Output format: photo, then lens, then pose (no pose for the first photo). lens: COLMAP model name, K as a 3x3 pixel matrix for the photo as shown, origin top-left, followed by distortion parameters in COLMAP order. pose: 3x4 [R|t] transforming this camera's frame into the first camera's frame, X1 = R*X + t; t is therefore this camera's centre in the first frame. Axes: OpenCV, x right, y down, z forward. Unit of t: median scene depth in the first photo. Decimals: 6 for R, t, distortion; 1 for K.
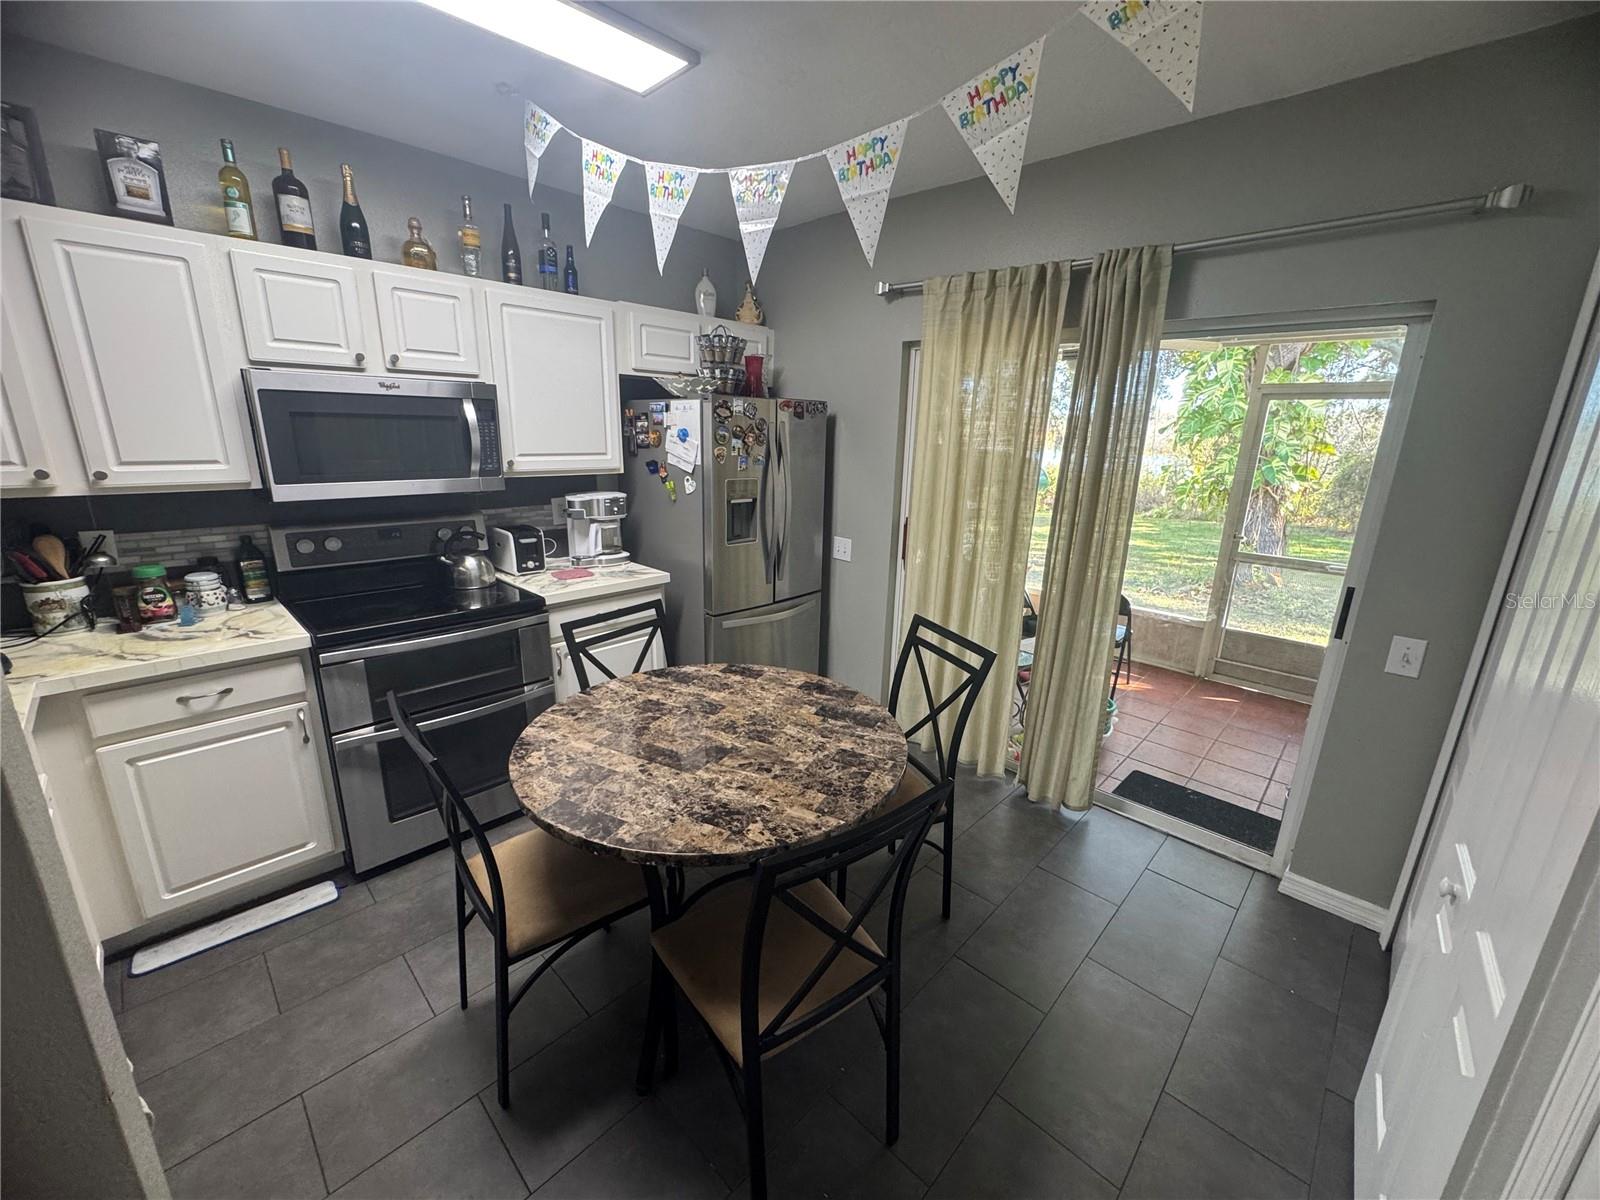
lens RADIAL K [[641.0, 0, 800.0], [0, 641.0, 600.0], [0, 0, 1]] dist [0.000058, -0.000127]
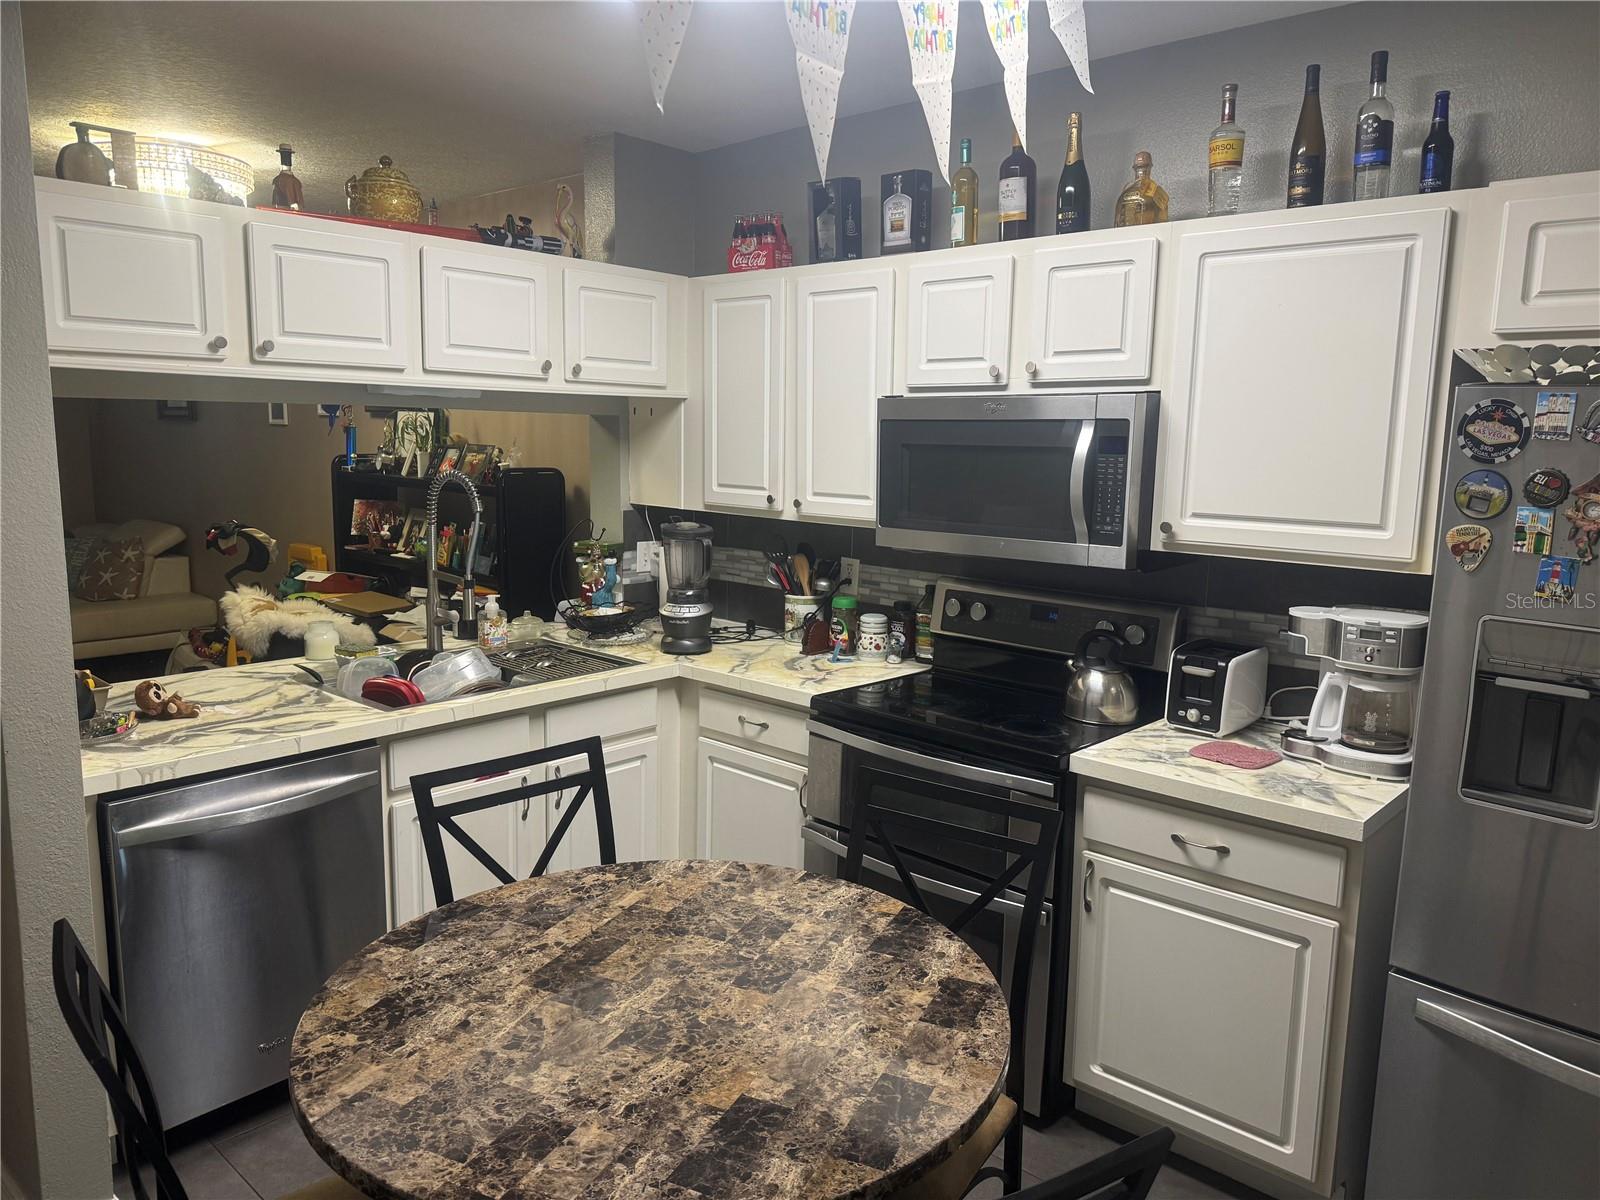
lens RADIAL K [[1133.4, 0, 800.0], [0, 1133.4, 600.0], [0, 0, 1]] dist [0.103350, -0.168063]
pose [[0.019919, 0.127388, -0.991653, 0.672784], [-0.278304, 0.953355, 0.116878, -0.220536], [0.960286, 0.273653, 0.054443, 0.799096]]
